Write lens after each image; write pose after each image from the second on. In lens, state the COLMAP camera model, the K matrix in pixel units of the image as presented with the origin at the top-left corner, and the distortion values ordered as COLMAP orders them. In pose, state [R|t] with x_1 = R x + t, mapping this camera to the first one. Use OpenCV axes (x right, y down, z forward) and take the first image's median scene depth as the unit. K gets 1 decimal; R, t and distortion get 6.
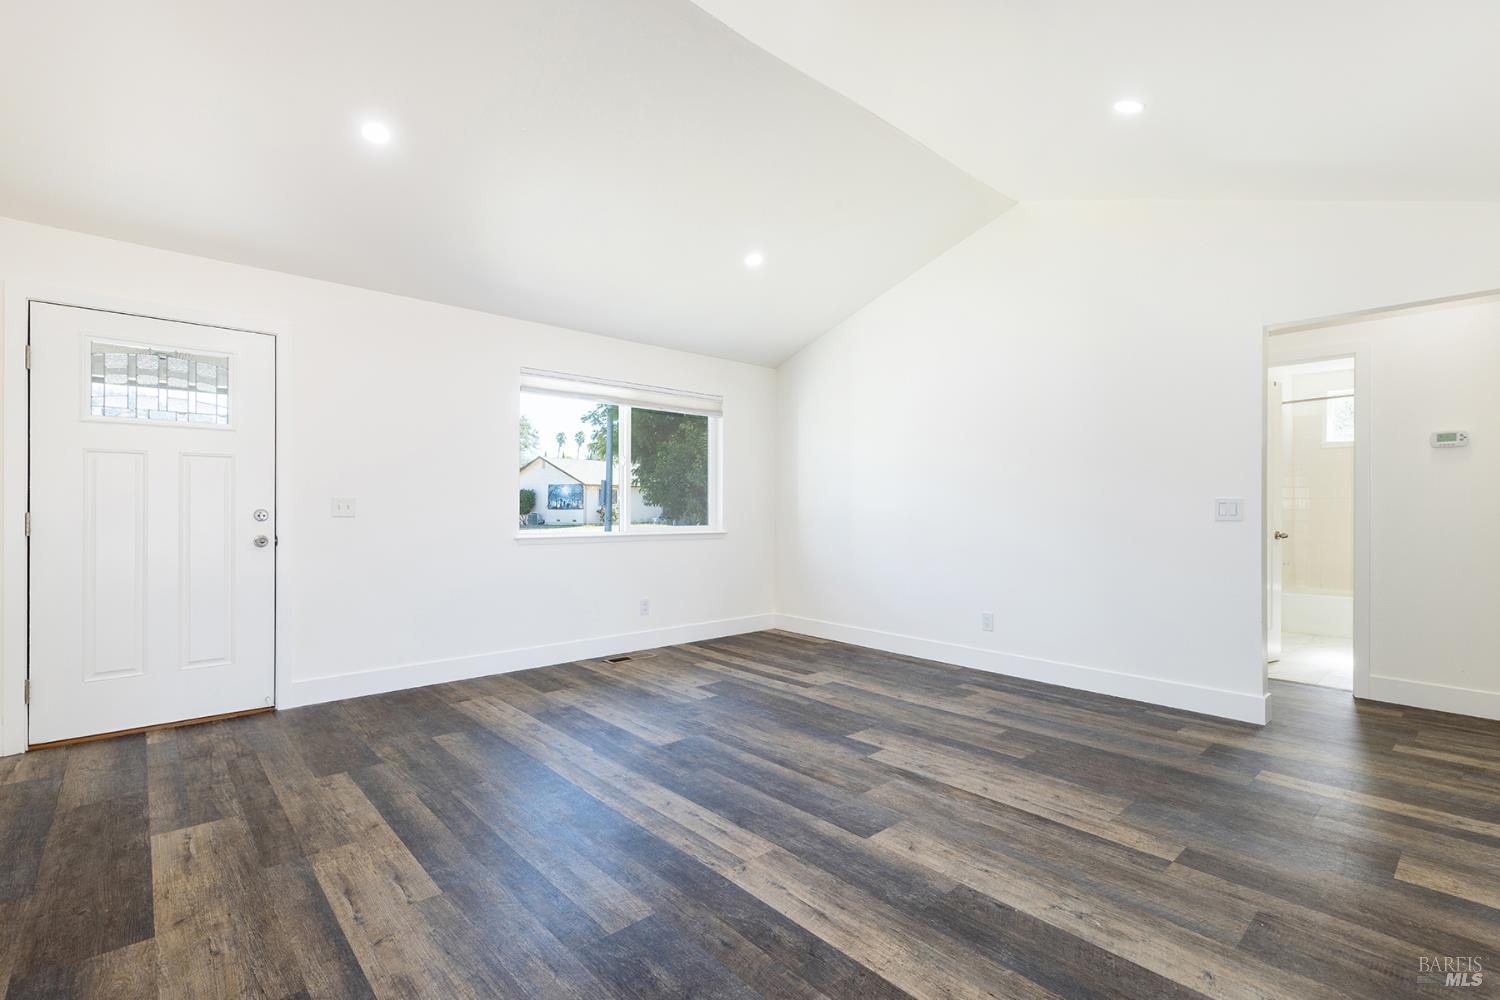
lens RADIAL K [[675.6, 0, 757.5], [0, 675.6, 505.8], [0, 0, 1]] dist [0.008559, -0.001022]
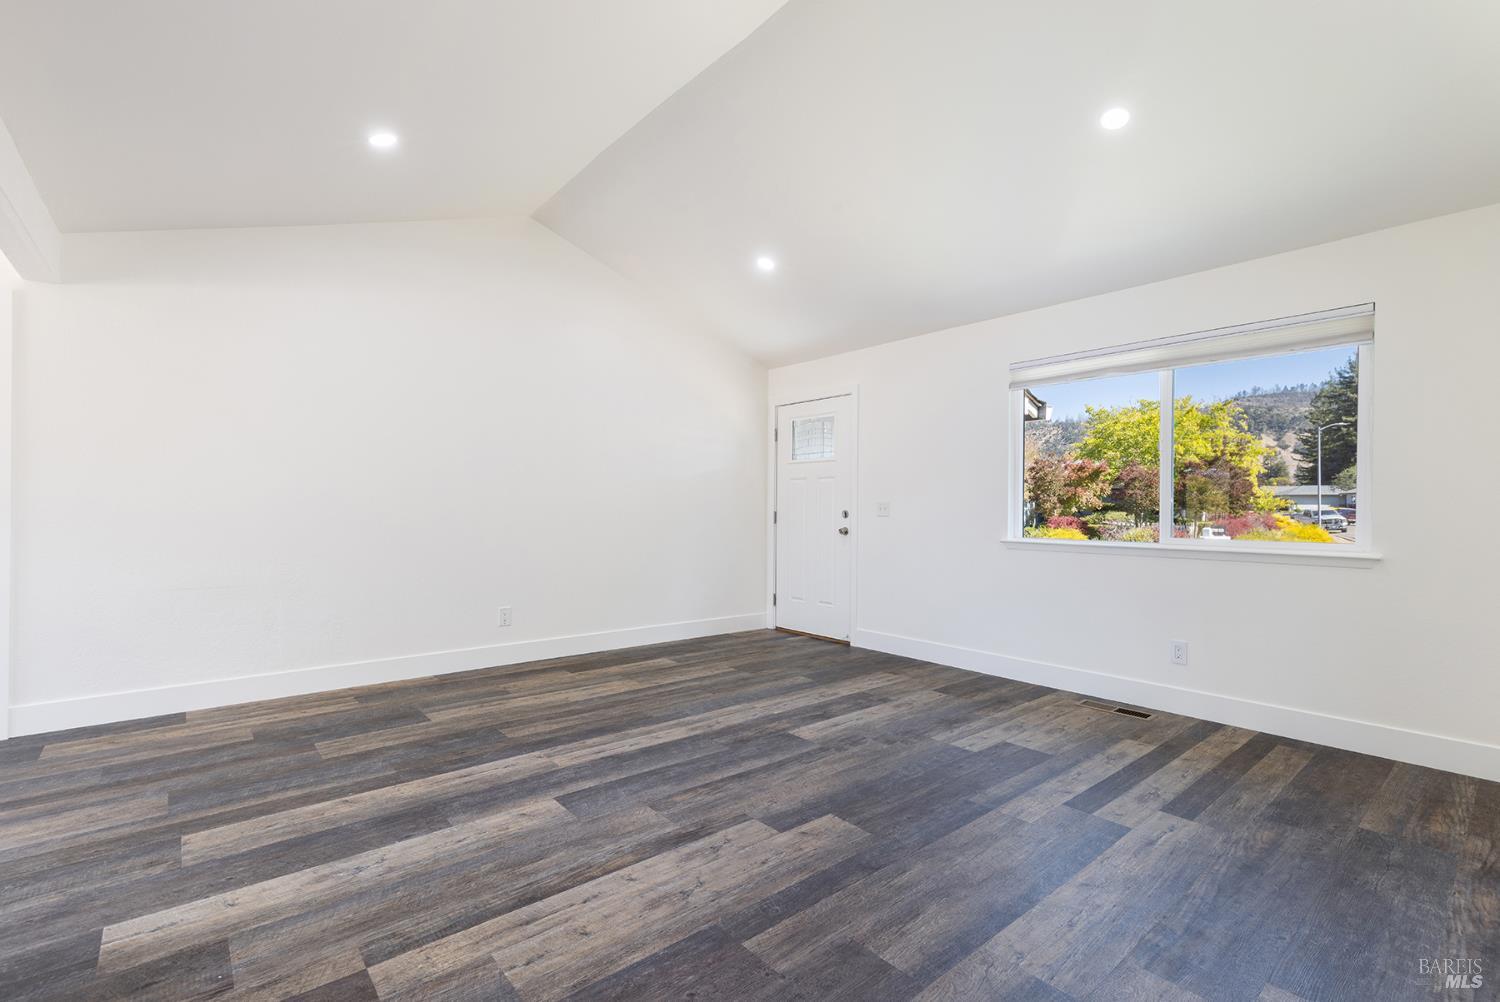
lens RADIAL K [[675.6, 0, 758.5], [0, 675.6, 510.9], [0, 0, 1]] dist [0.008559, -0.001022]
pose [[-0.027818, -0.000214, -0.999613, 1.029622], [-0.004261, 0.999991, -0.000095, 0.009449], [0.999604, 0.004257, -0.027819, 1.104275]]
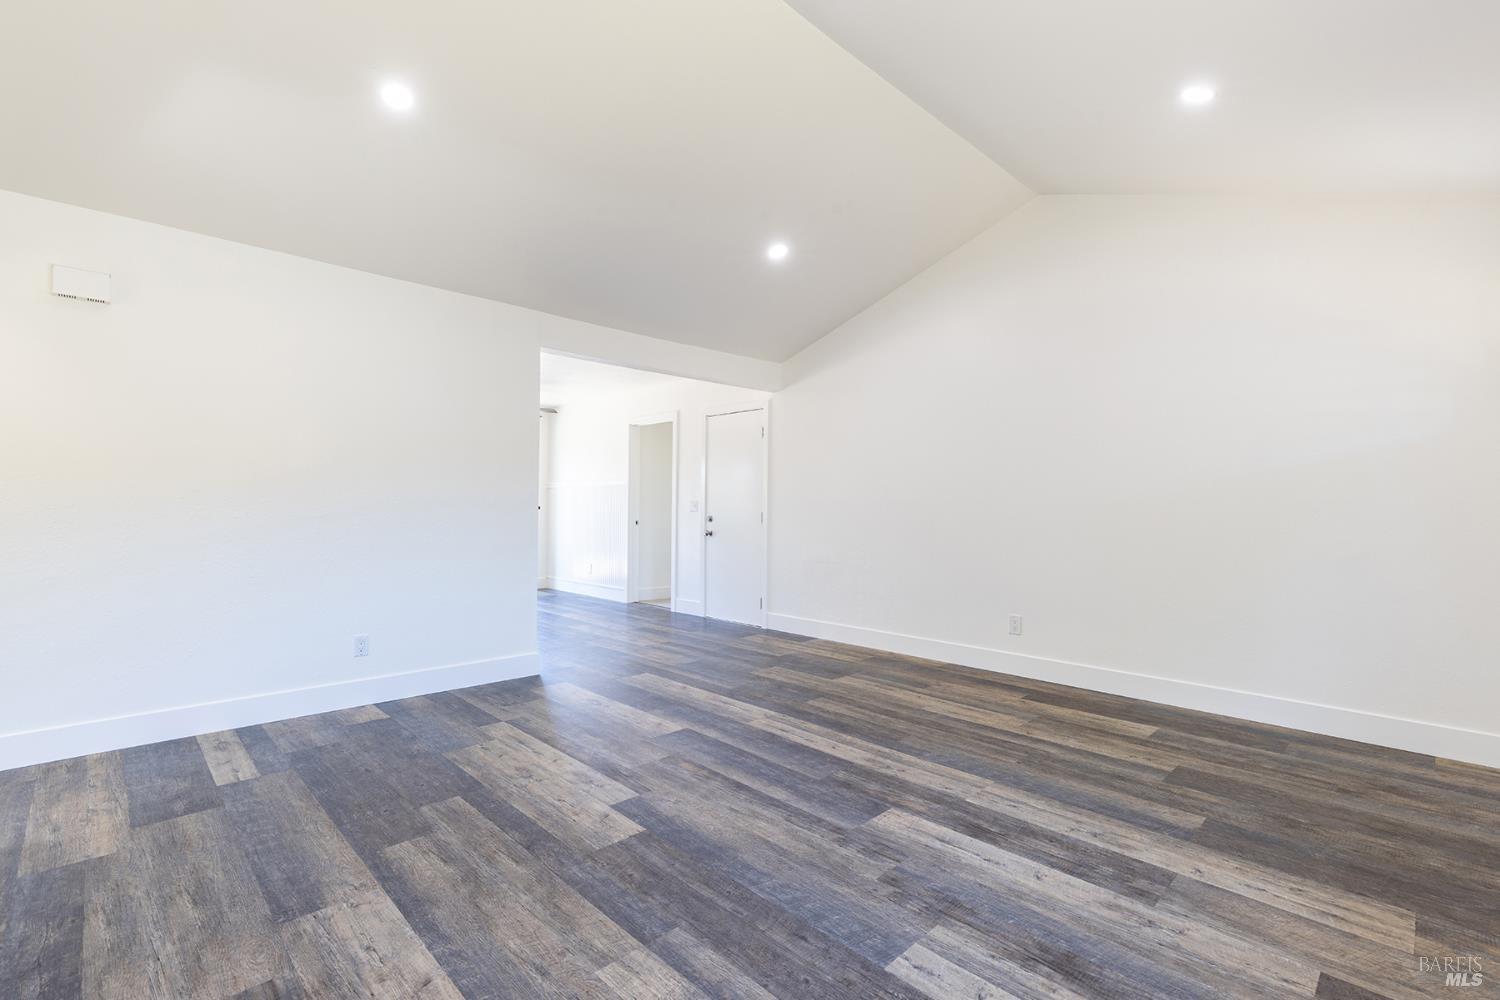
lens RADIAL K [[675.6, 0, 756.6], [0, 675.6, 499.7], [0, 0, 1]] dist [0.008559, -0.001022]
pose [[-0.999296, -0.010825, -0.035932, 0.051776], [-0.010262, 0.999822, -0.015816, 0.009444], [0.036097, -0.015436, -0.999229, 2.012166]]
